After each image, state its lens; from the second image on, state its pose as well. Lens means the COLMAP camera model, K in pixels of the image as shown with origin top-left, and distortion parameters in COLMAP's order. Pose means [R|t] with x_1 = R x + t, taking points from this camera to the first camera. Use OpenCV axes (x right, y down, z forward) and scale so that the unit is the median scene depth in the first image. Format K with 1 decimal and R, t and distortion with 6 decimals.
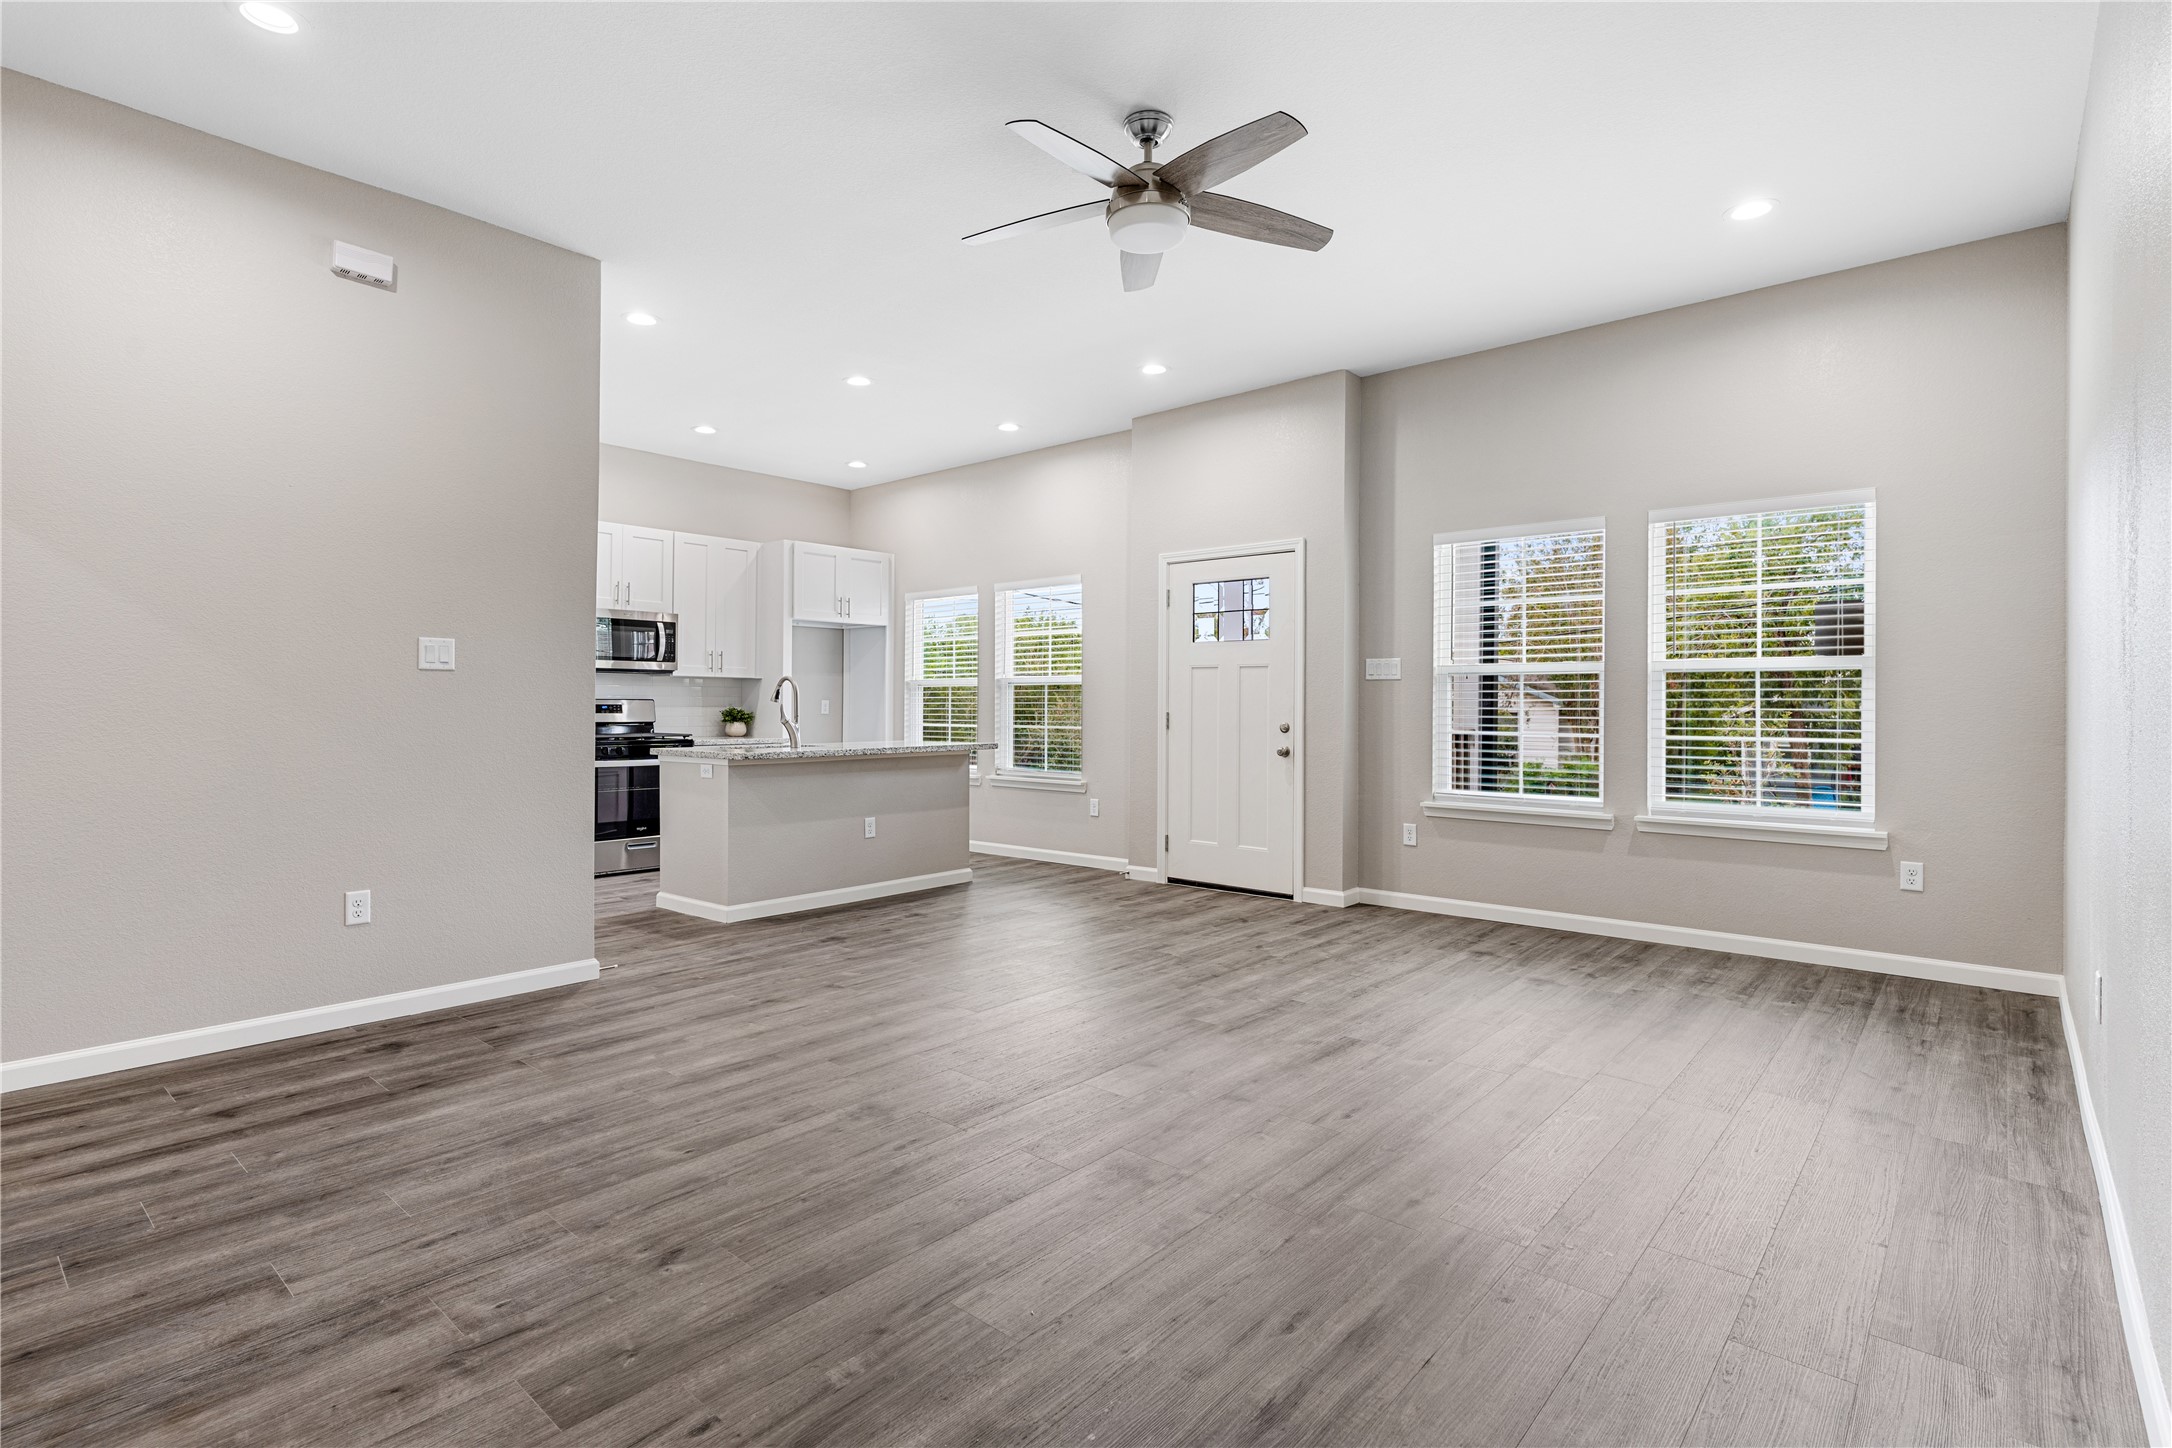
lens RADIAL K [[1053.1, 0, 1081.2], [0, 1053.1, 698.7], [0, 0, 1]] dist [-0.000869, -0.000571]
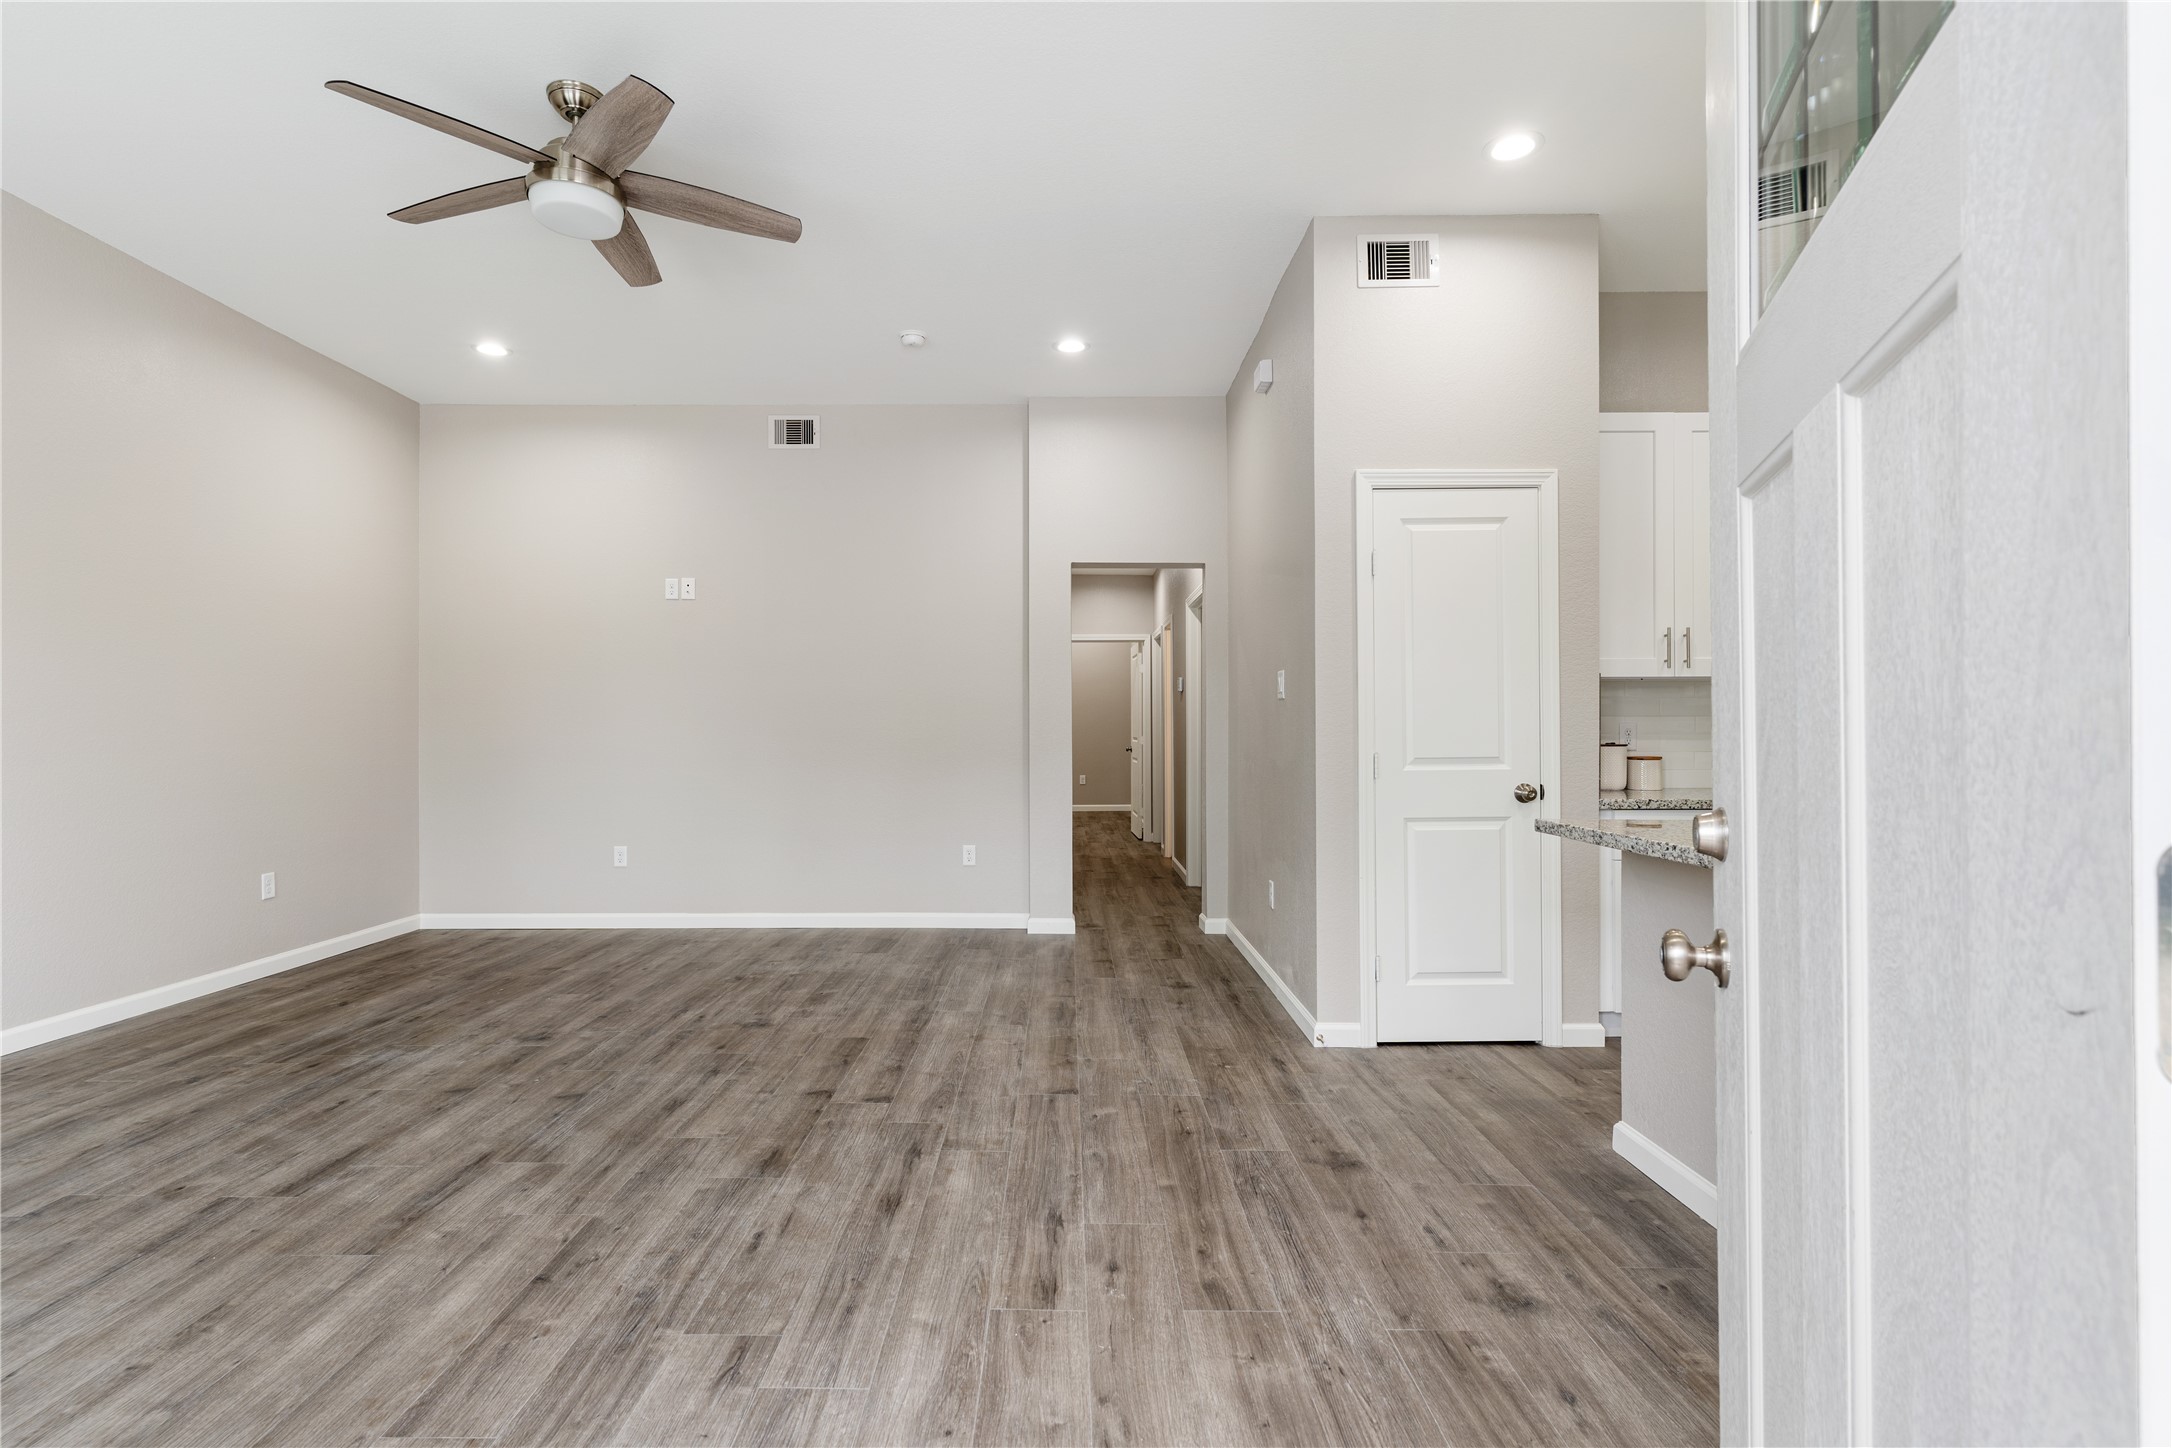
lens RADIAL K [[1043.0, 0, 1057.5], [0, 1043.0, 717.4], [0, 0, 1]] dist [0.000260, 0.000003]
pose [[-0.757235, -0.010772, -0.653053, 0.366483], [0.001339, 0.999836, -0.018044, 0.014986], [0.653141, -0.014538, -0.757097, 2.108605]]
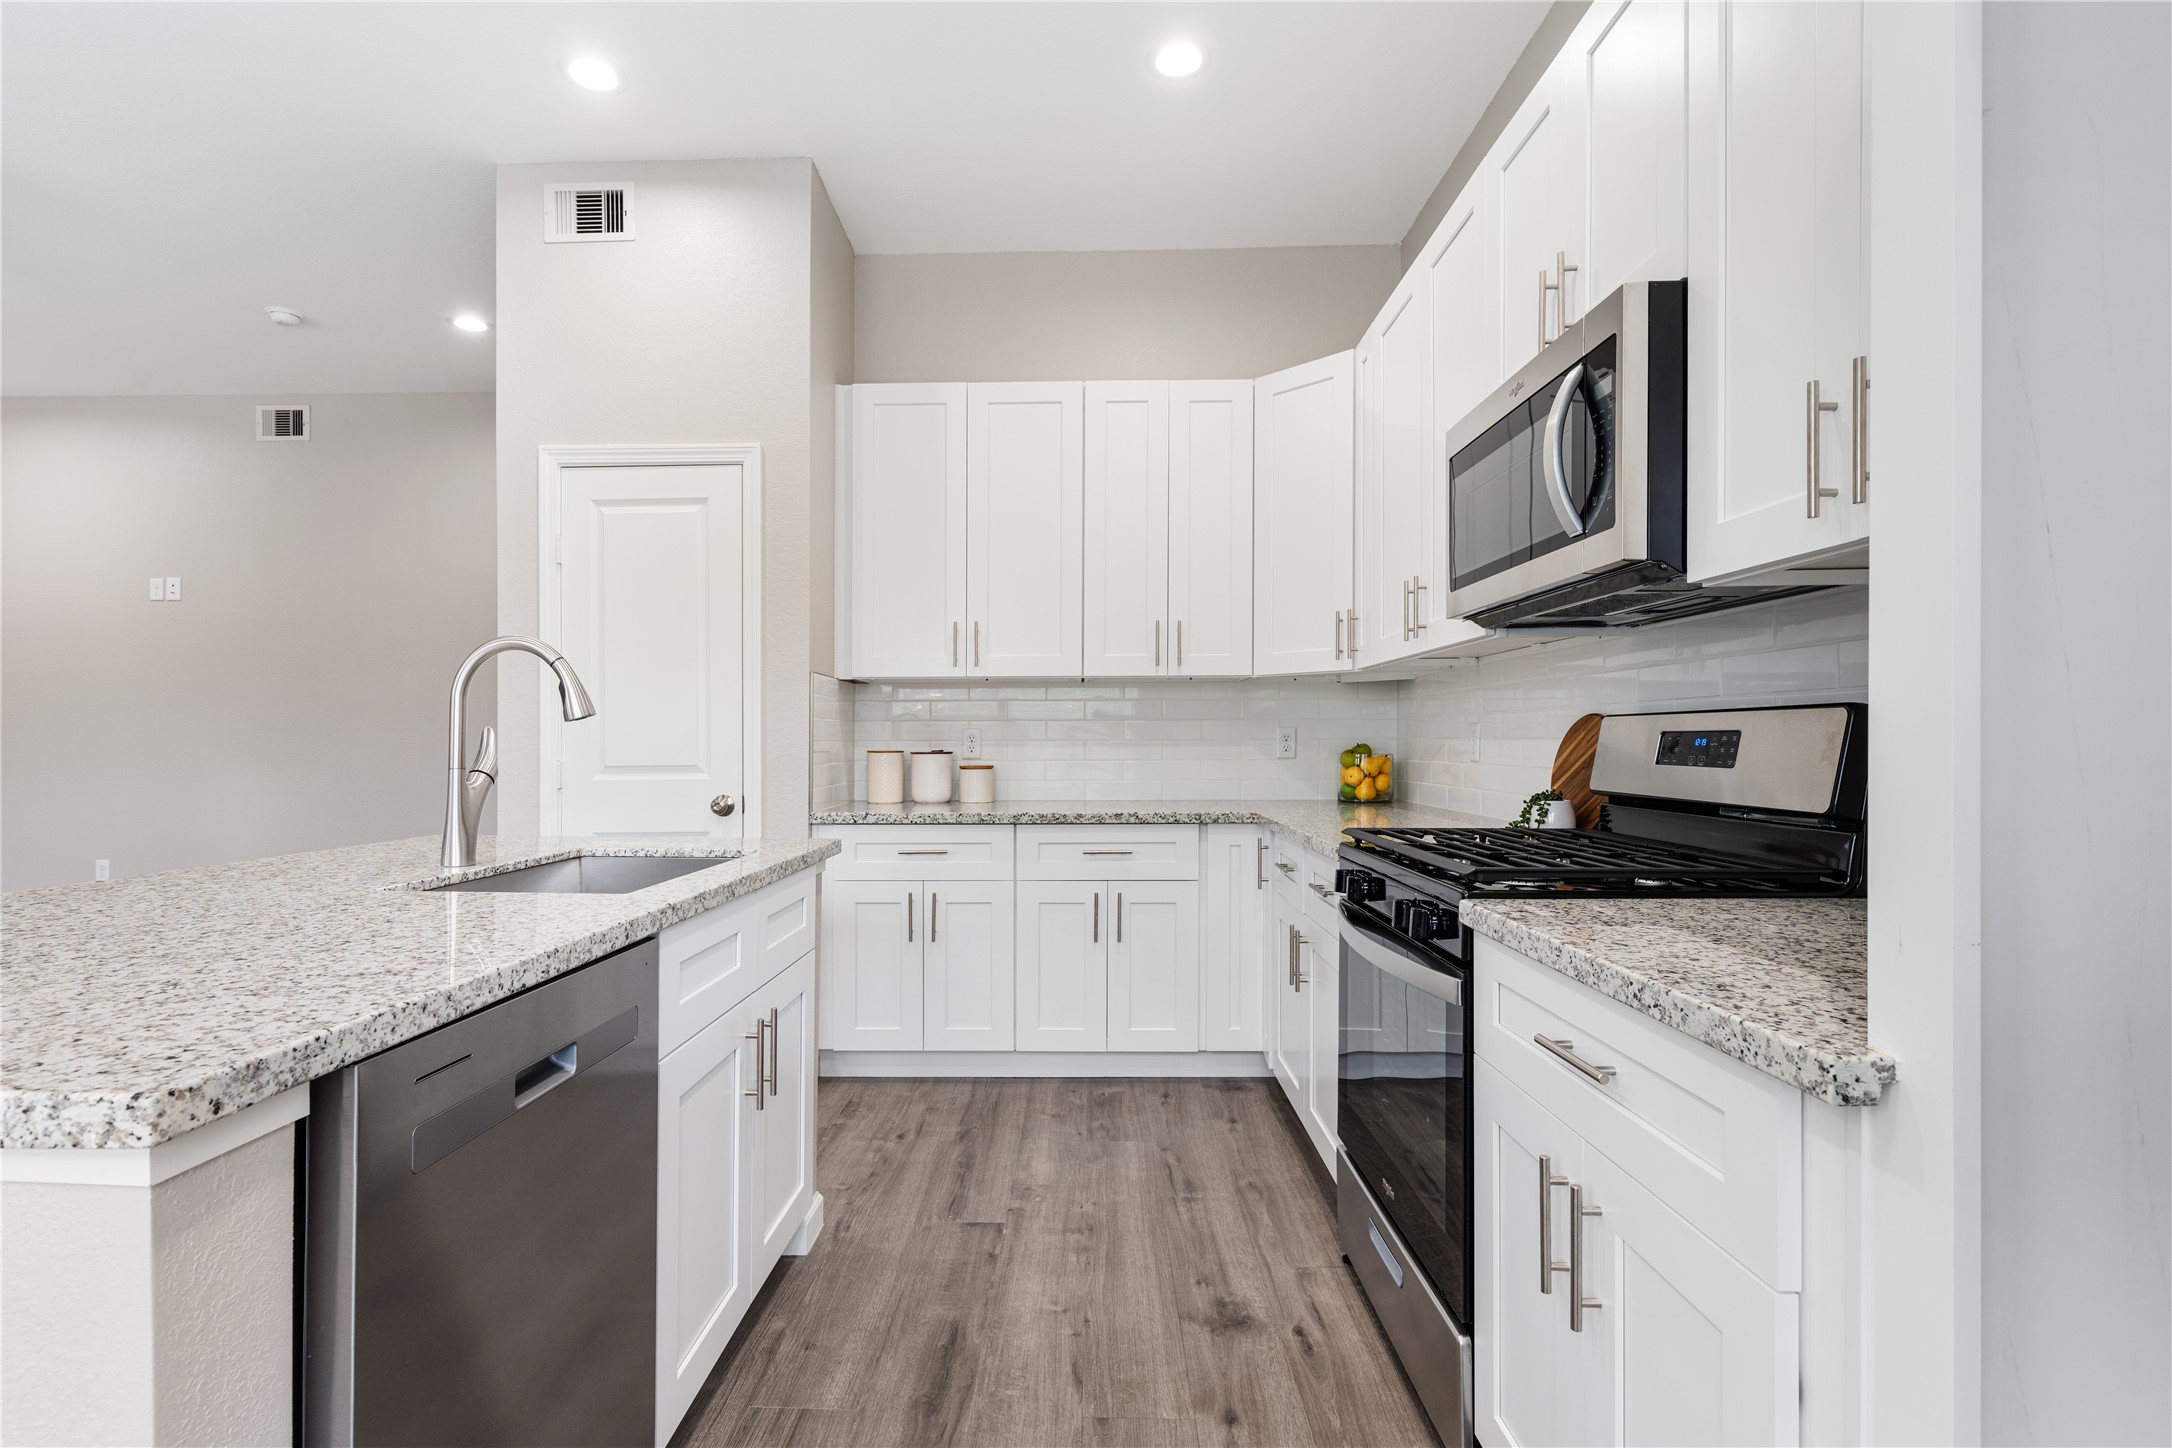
lens RADIAL K [[1044.6, 0, 1058.8], [0, 1044.6, 735.3], [0, 0, 1]] dist [0.000474, 0.000942]
pose [[-0.774944, -0.006692, -0.631994, -0.411494], [0.001067, 0.999929, -0.011896, 0.021764], [0.632029, -0.009893, -0.774882, 2.604028]]
